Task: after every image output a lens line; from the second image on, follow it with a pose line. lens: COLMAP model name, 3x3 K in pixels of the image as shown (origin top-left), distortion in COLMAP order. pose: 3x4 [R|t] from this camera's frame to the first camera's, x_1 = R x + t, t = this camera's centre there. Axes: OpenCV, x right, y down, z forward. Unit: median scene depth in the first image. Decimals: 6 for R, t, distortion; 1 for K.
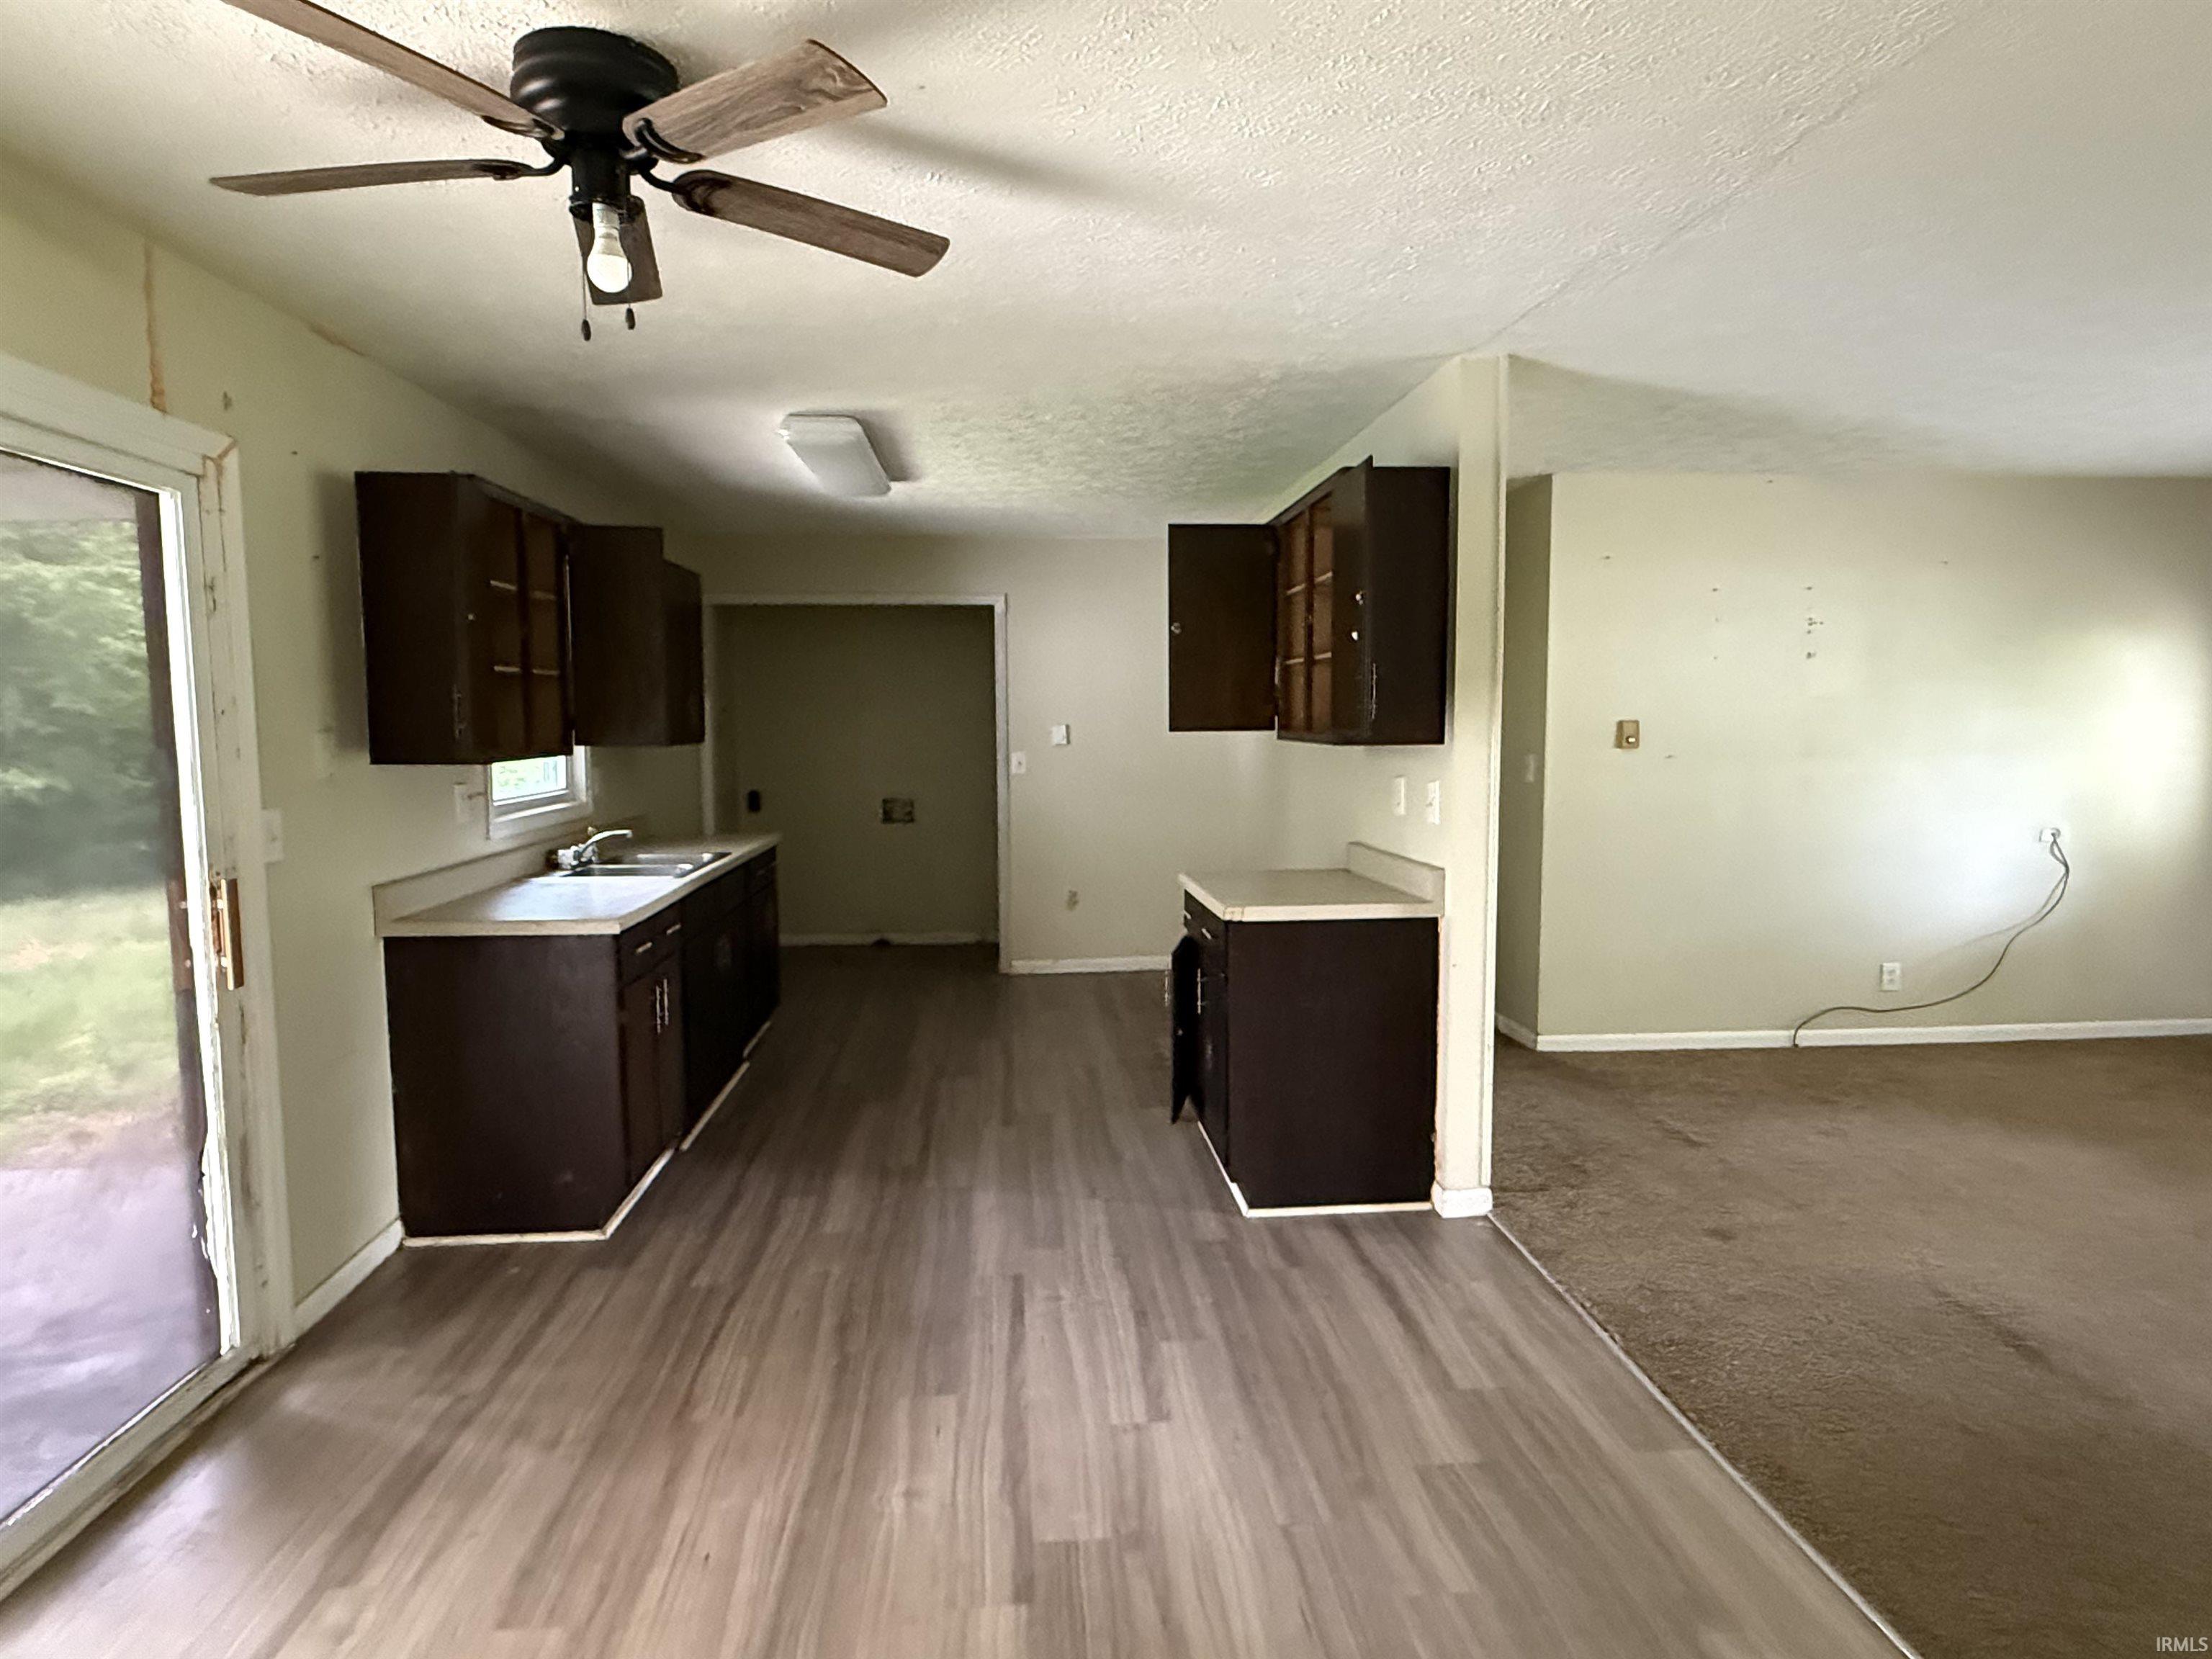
lens RADIAL K [[1239.7, 0, 1099.2], [0, 1239.7, 823.0], [0, 0, 1]] dist [0.004202, -0.002168]
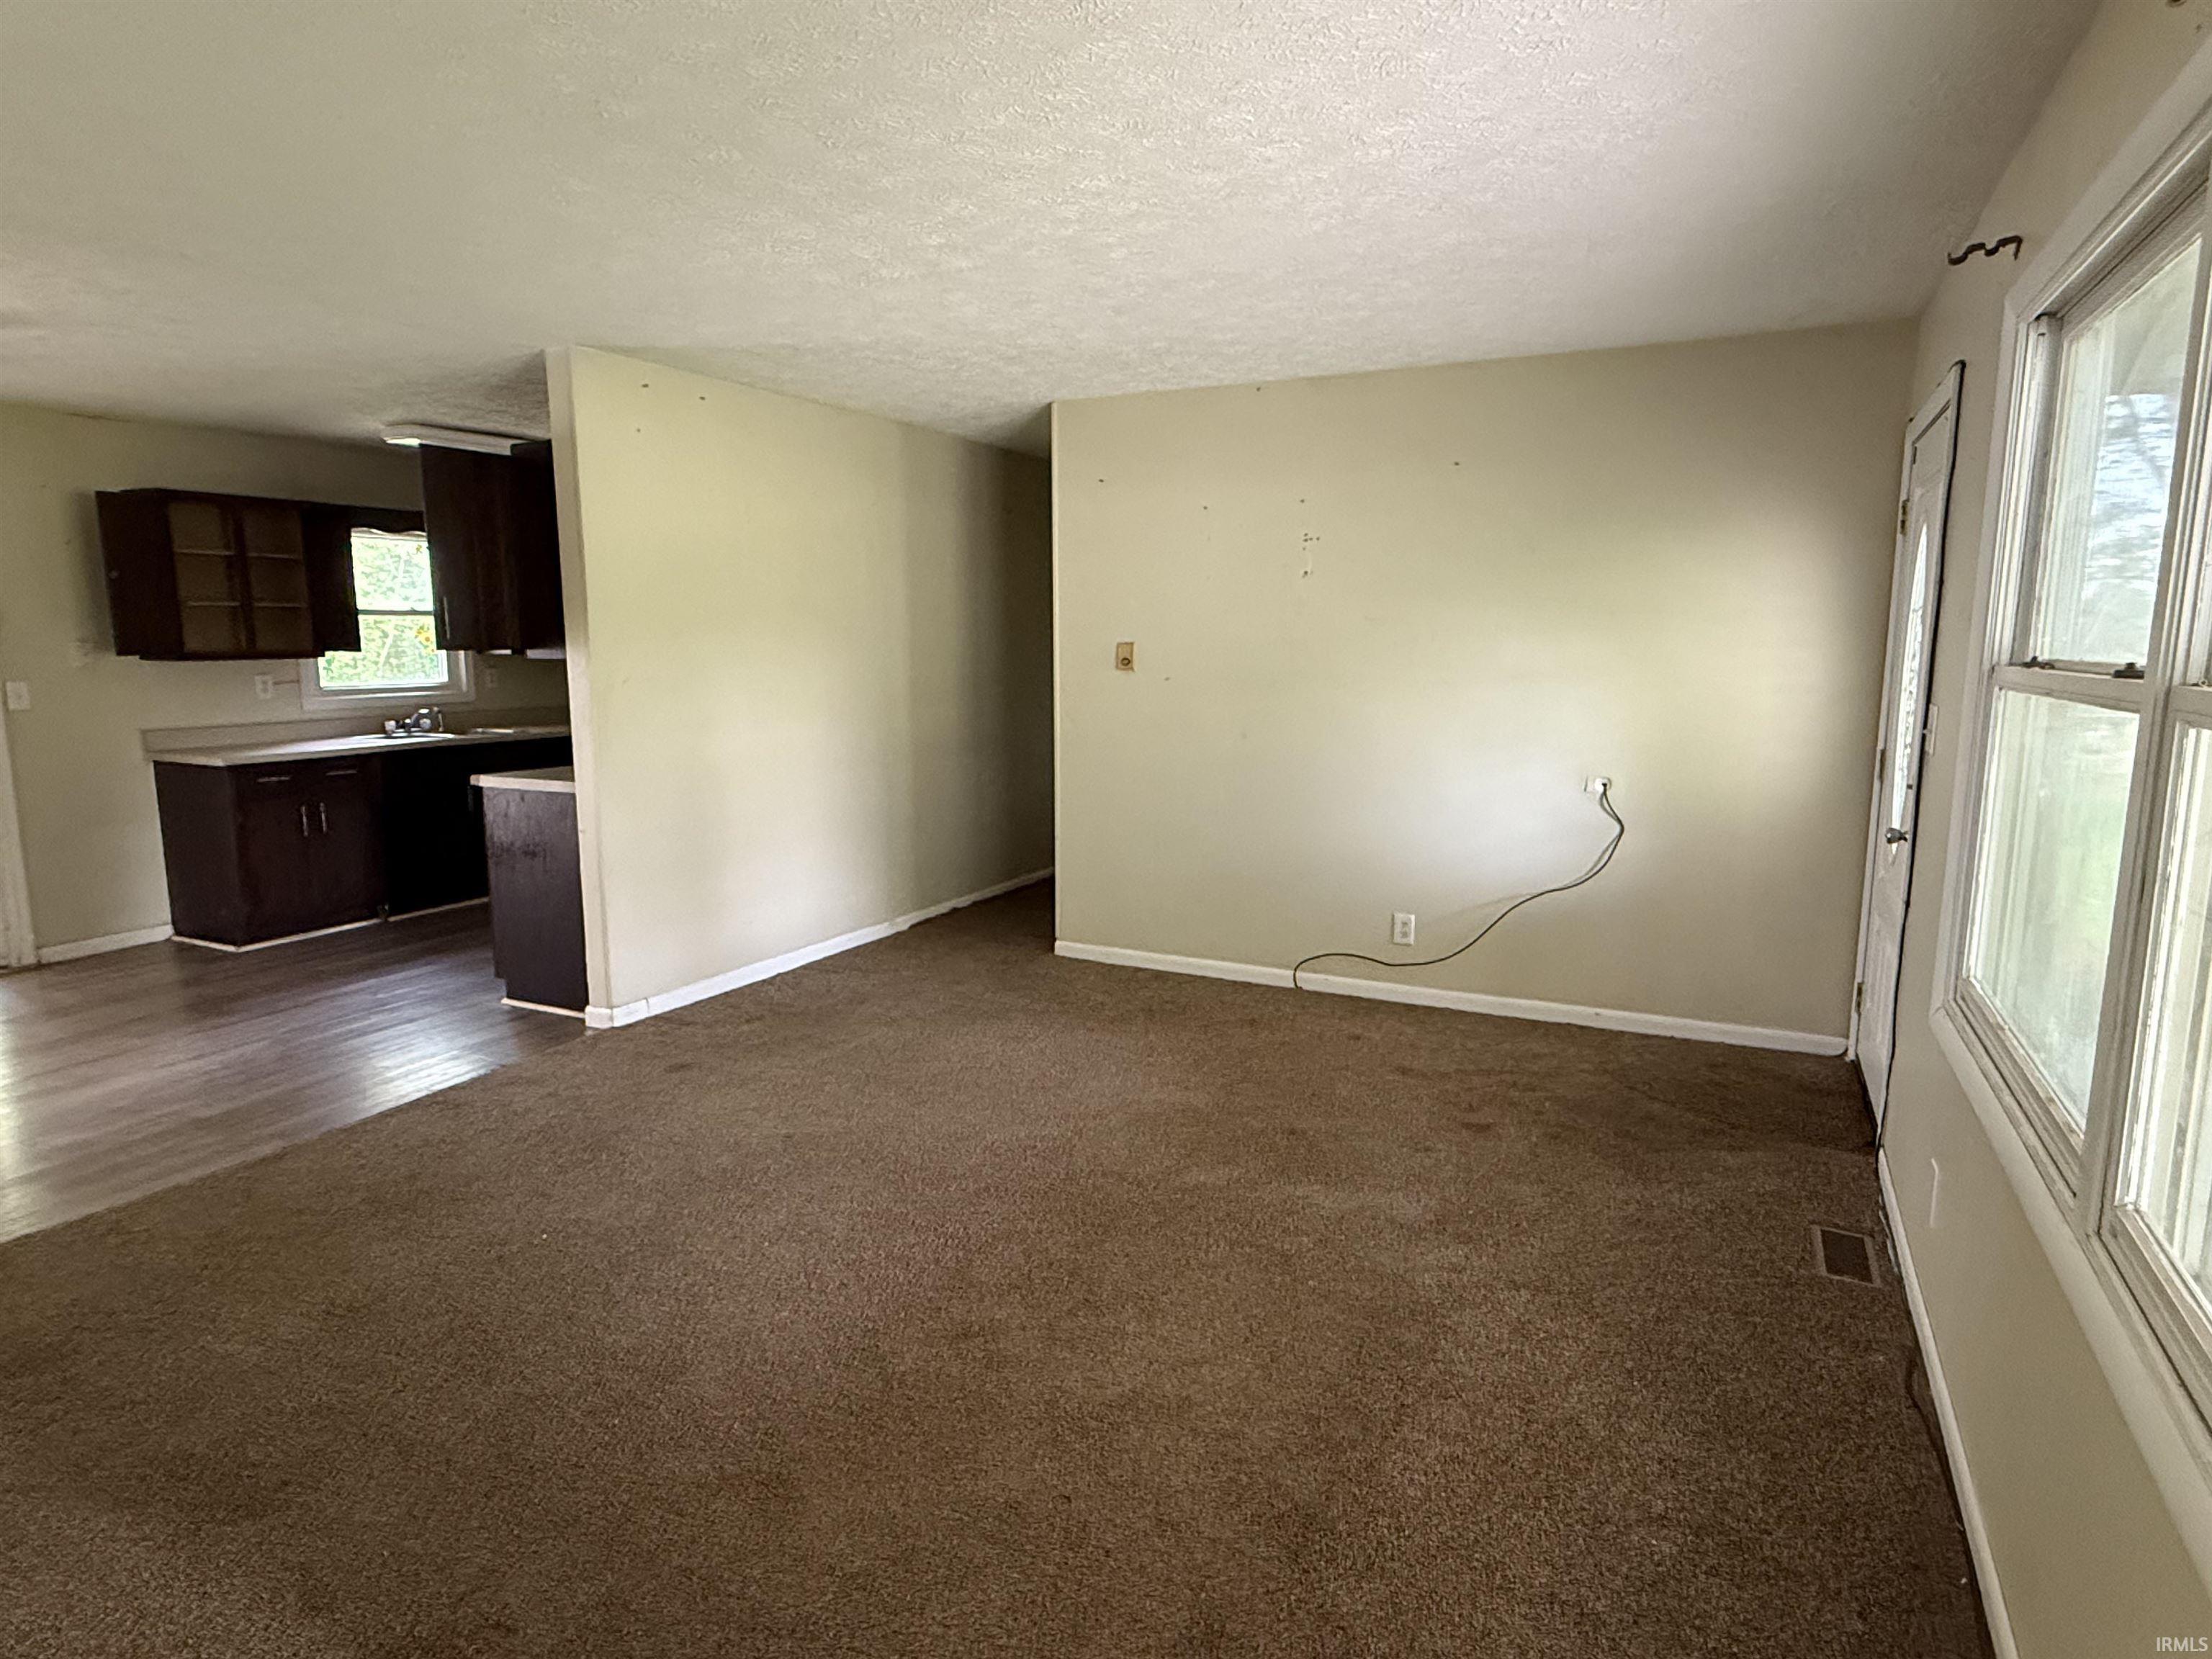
lens RADIAL K [[1239.7, 0, 1112.1], [0, 1239.7, 832.4], [0, 0, 1]] dist [0.004202, -0.002168]
pose [[0.861479, 0.087144, -0.500260, 0.985419], [-0.048844, 0.994817, 0.089182, -0.019193], [0.505439, -0.052393, 0.861270, 0.119909]]
